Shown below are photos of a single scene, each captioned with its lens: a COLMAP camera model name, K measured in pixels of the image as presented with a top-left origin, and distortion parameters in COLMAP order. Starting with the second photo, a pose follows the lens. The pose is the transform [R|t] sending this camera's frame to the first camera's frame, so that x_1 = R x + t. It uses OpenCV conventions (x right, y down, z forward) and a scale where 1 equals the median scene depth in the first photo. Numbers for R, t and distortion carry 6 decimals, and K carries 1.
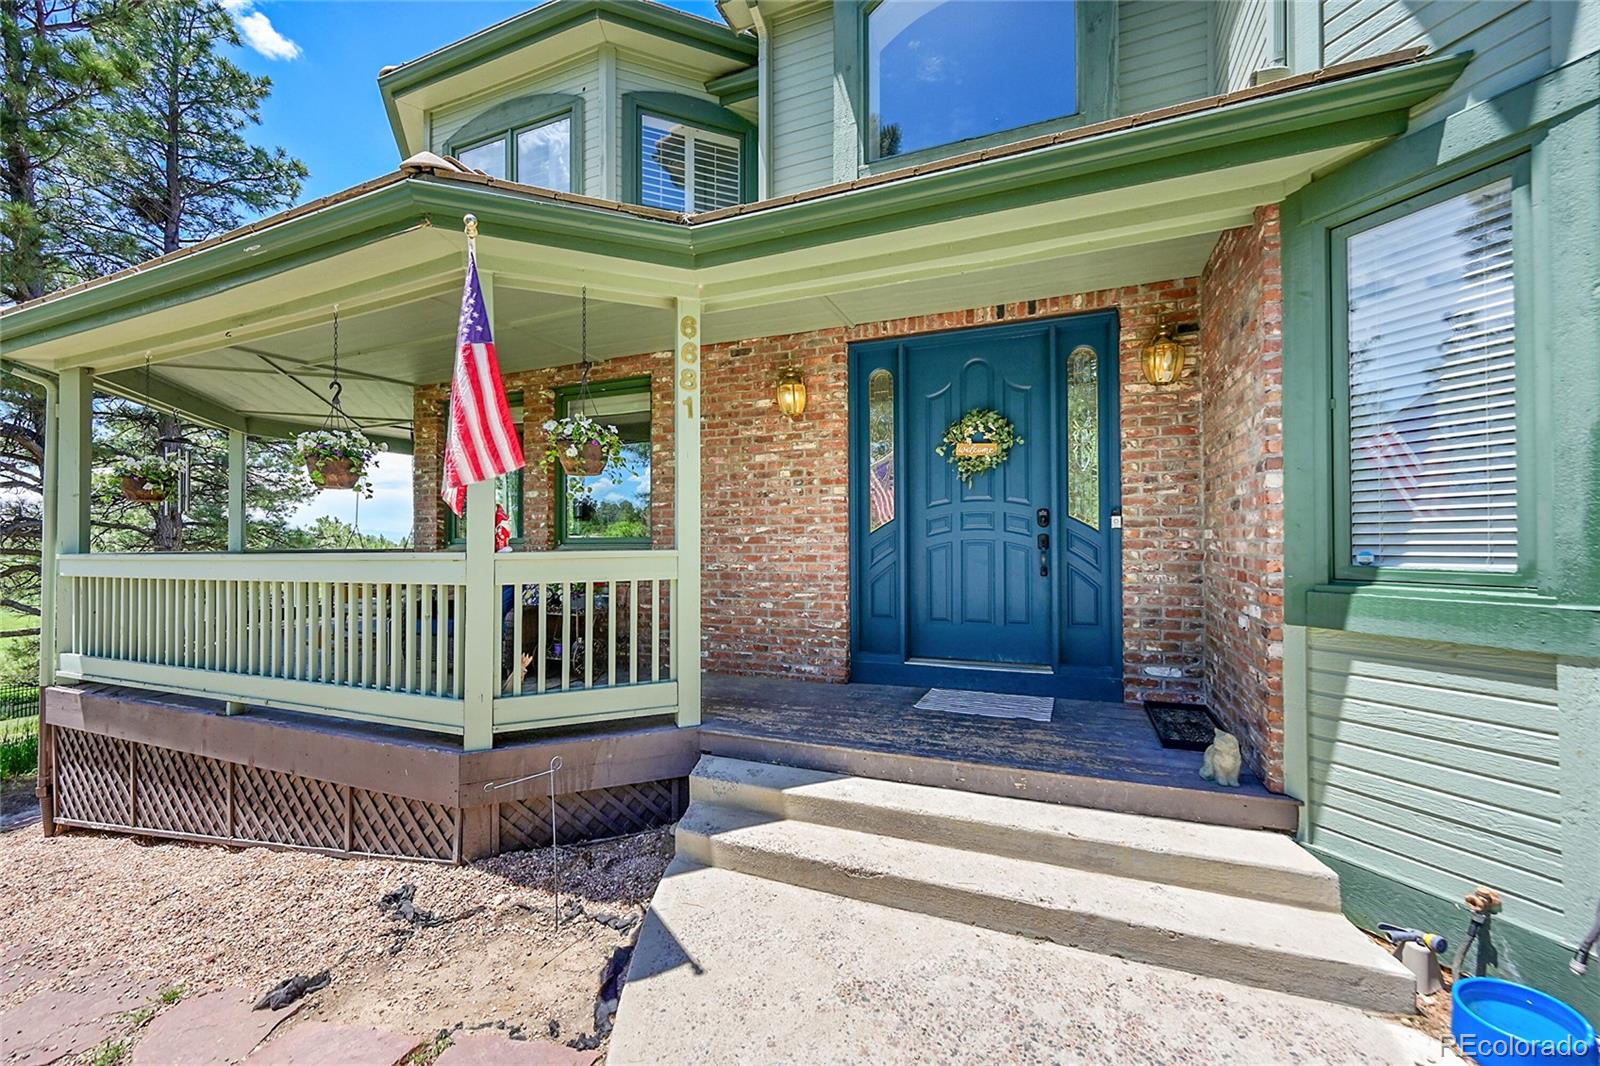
lens RADIAL K [[635.0, 0, 800.0], [0, 635.0, 533.0], [0, 0, 1]] dist [0.000178, -0.000009]
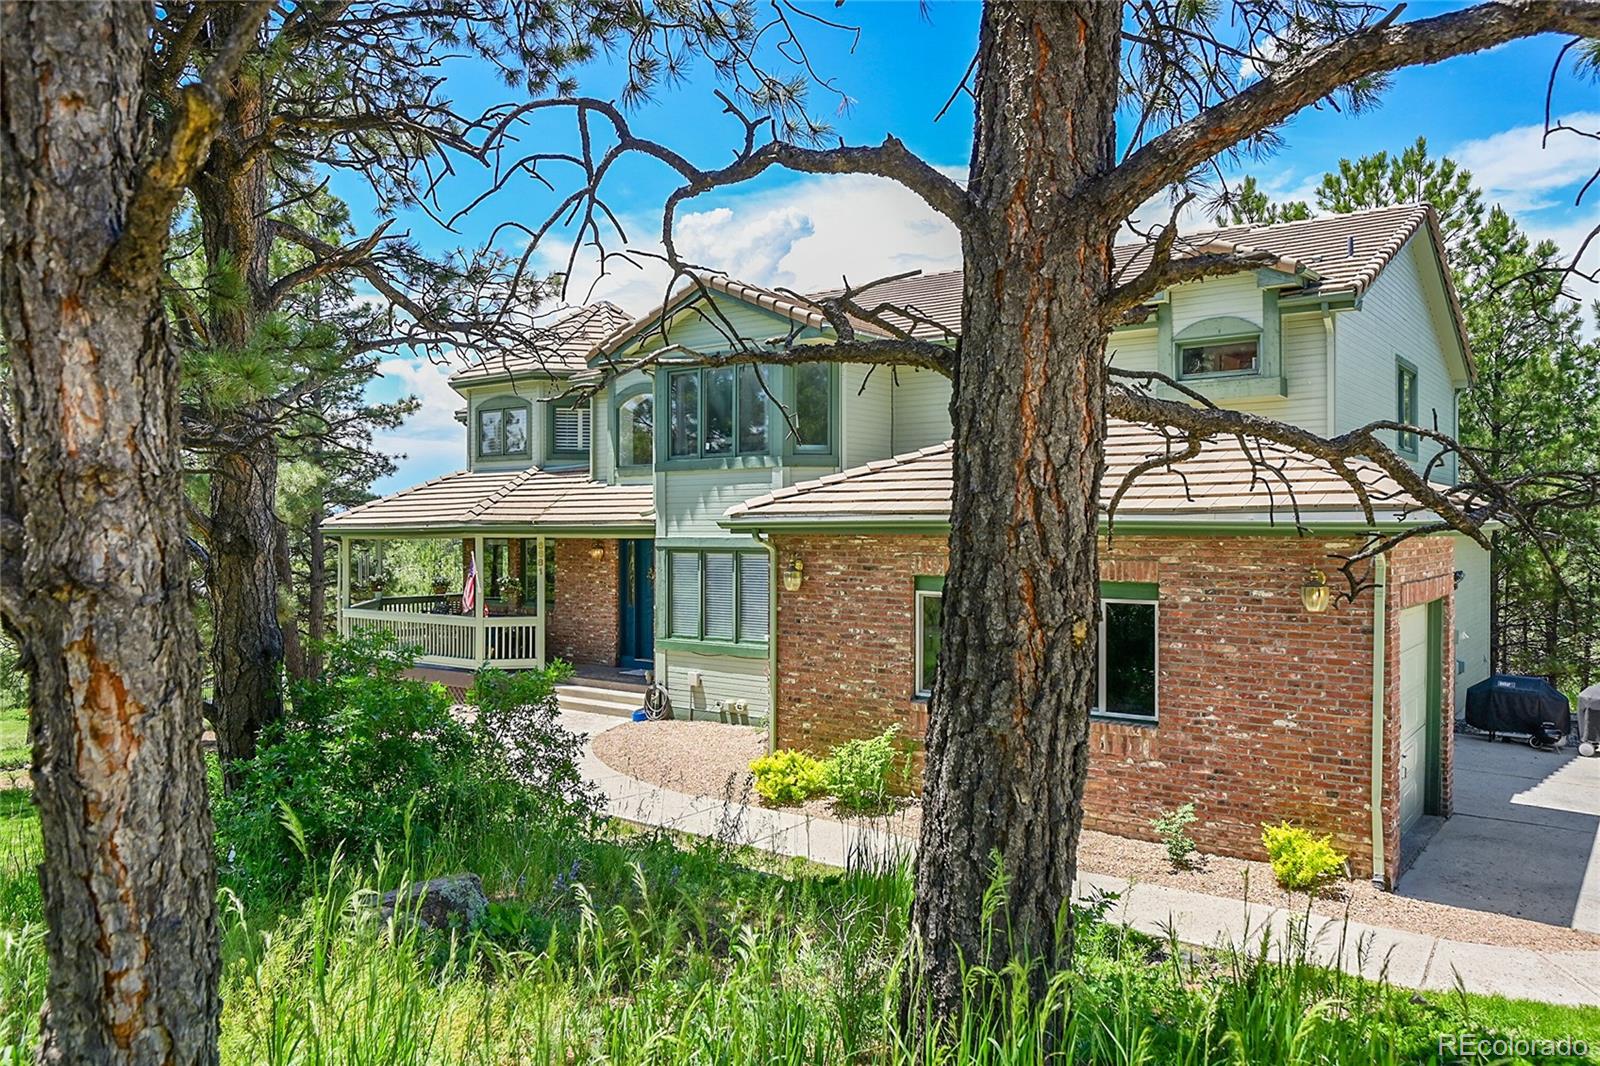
lens RADIAL K [[1095.1, 0, 800.0], [0, 1095.1, 533.0], [0, 0, 1]] dist [0.056778, 0.000257]
pose [[0.969589, 0.007166, -0.244632, 2.391099], [-0.004273, 0.999915, 0.012352, -0.460956], [0.244700, -0.010931, 0.969537, -3.947237]]
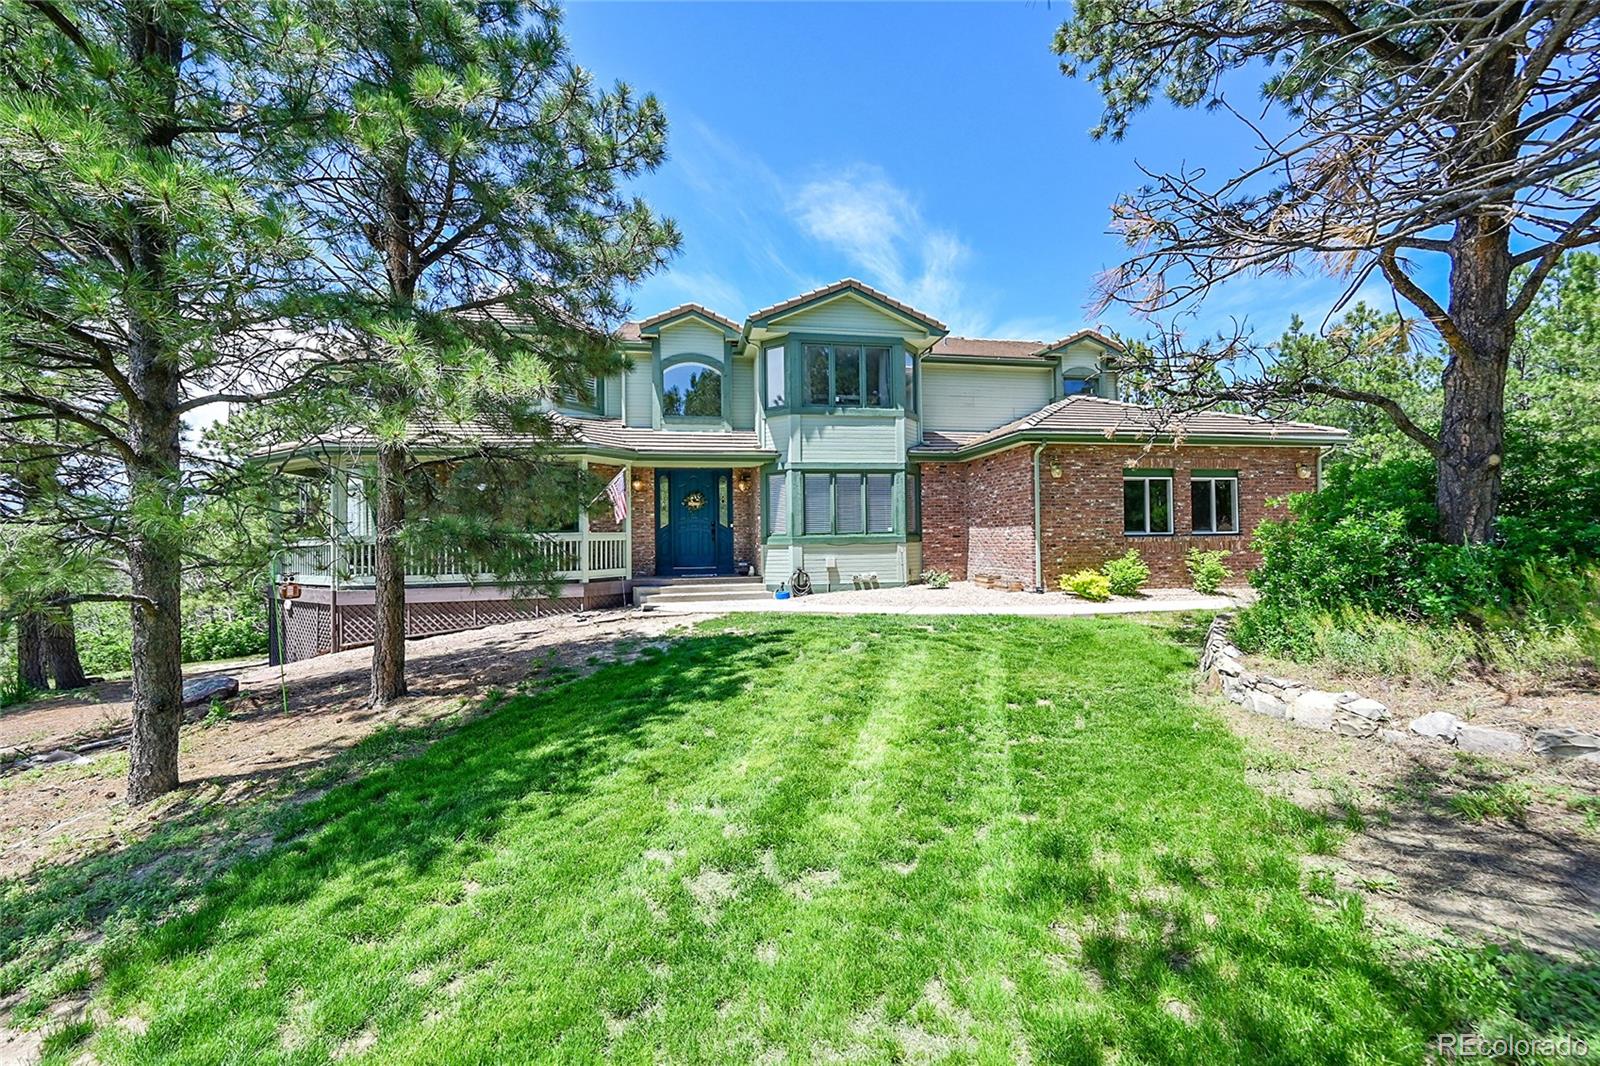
lens RADIAL K [[635.0, 0, 800.0], [0, 635.0, 533.0], [0, 0, 1]] dist [0.000178, -0.000009]
pose [[0.836654, -0.001979, 0.547728, -1.362045], [0.005643, 0.999972, -0.005007, 0.053655], [-0.547703, 0.007280, 0.836641, -2.635275]]
